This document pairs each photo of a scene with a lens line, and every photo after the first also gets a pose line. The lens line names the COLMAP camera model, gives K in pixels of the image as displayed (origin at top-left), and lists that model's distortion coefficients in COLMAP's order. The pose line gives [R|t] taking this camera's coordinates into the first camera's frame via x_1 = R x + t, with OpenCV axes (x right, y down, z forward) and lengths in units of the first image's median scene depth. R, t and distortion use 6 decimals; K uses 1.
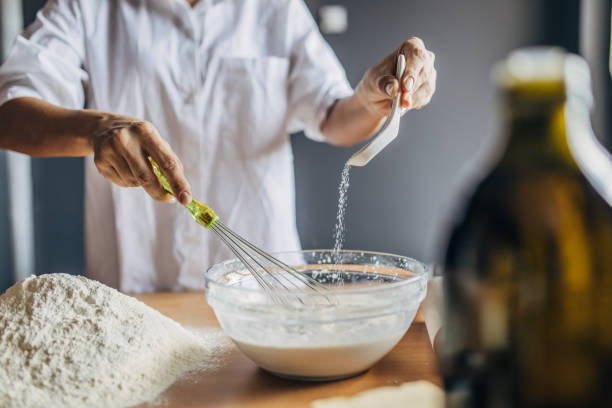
lens RADIAL K [[616.2, 0, 306.1], [0, 616.2, 200.2], [0, 0, 1]] dist [0.016758, 0.000000]
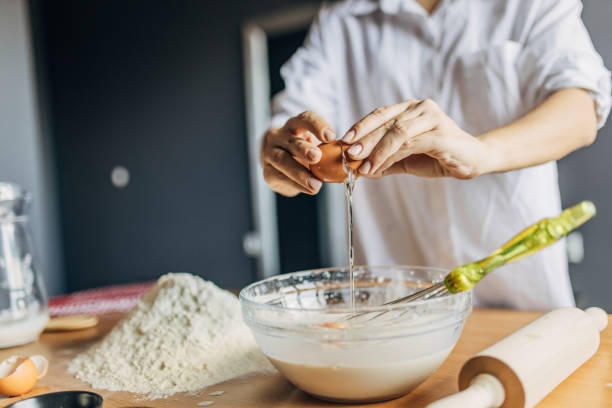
lens RADIAL K [[616.2, 0, 304.1], [0, 616.2, 212.5], [0, 0, 1]] dist [0.016758, 0.000000]
pose [[0.821428, 0.002440, -0.570307, 0.504049], [0.003229, 0.999955, 0.008927, -0.012738], [0.570303, -0.009175, 0.821383, 0.164679]]
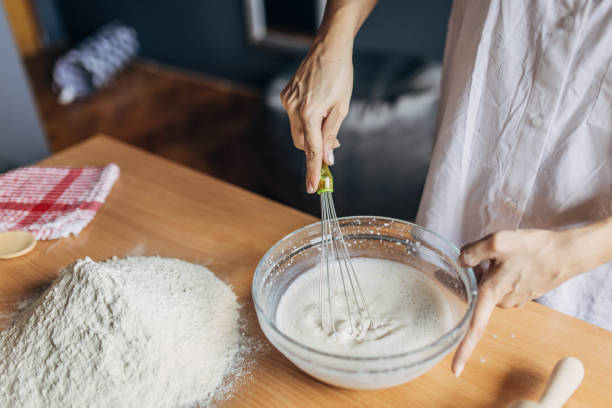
lens RADIAL K [[616.2, 0, 303.8], [0, 616.2, 200.4], [0, 0, 1]] dist [0.016758, 0.000000]
pose [[0.774517, 0.304521, -0.554428, 0.429104], [0.003899, 0.874177, 0.485591, -0.510455], [0.632541, -0.378261, 0.675878, 0.600245]]
